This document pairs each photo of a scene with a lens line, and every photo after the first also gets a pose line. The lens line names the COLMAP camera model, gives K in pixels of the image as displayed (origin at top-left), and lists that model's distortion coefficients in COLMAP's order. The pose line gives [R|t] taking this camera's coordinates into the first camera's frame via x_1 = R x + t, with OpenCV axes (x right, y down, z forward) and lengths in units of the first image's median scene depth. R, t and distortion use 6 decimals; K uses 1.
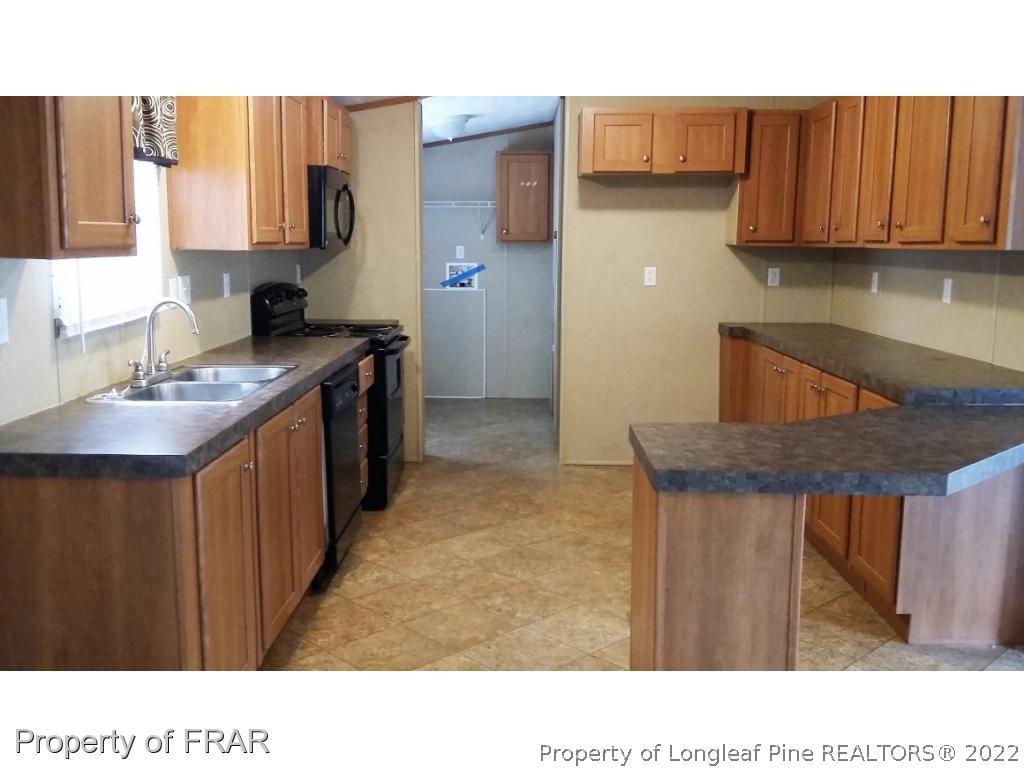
lens RADIAL K [[948.1, 0, 517.1], [0, 948.1, 381.2], [0, 0, 1]] dist [0.001401, 0.000000]
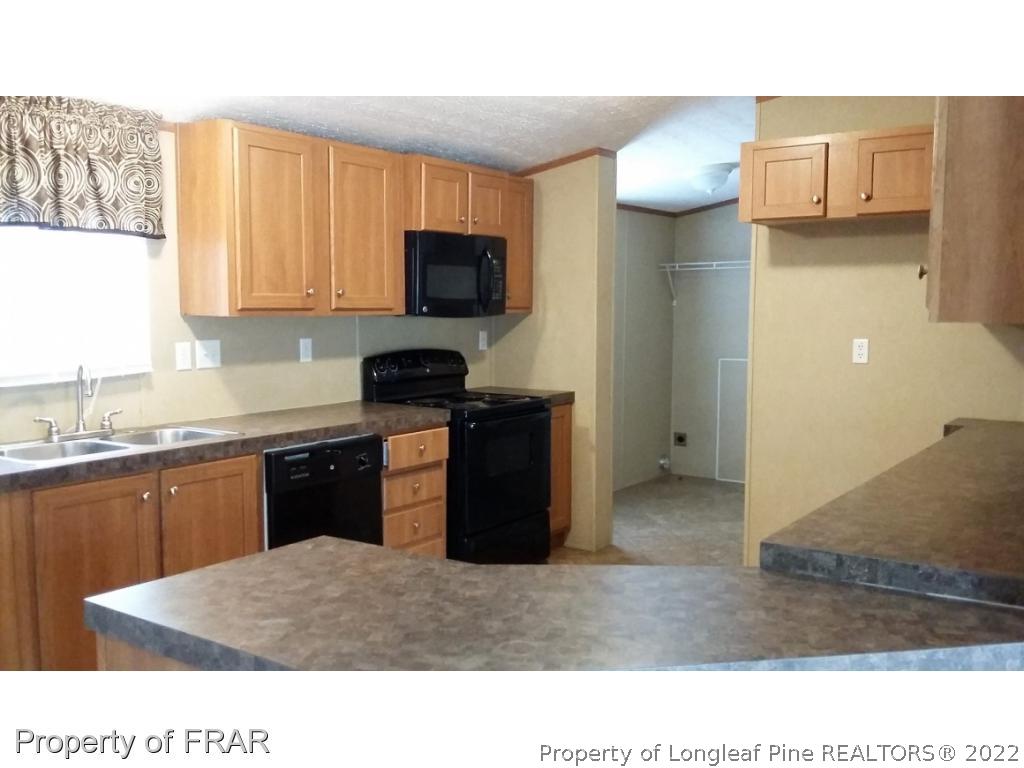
lens RADIAL K [[948.1, 0, 512.5], [0, 948.1, 389.3], [0, 0, 1]] dist [0.001401, 0.000000]
pose [[0.823656, 0.047176, -0.565124, 0.379828], [-0.079544, 0.996293, -0.032764, -0.035661], [0.561483, 0.071939, 0.824355, 0.234880]]
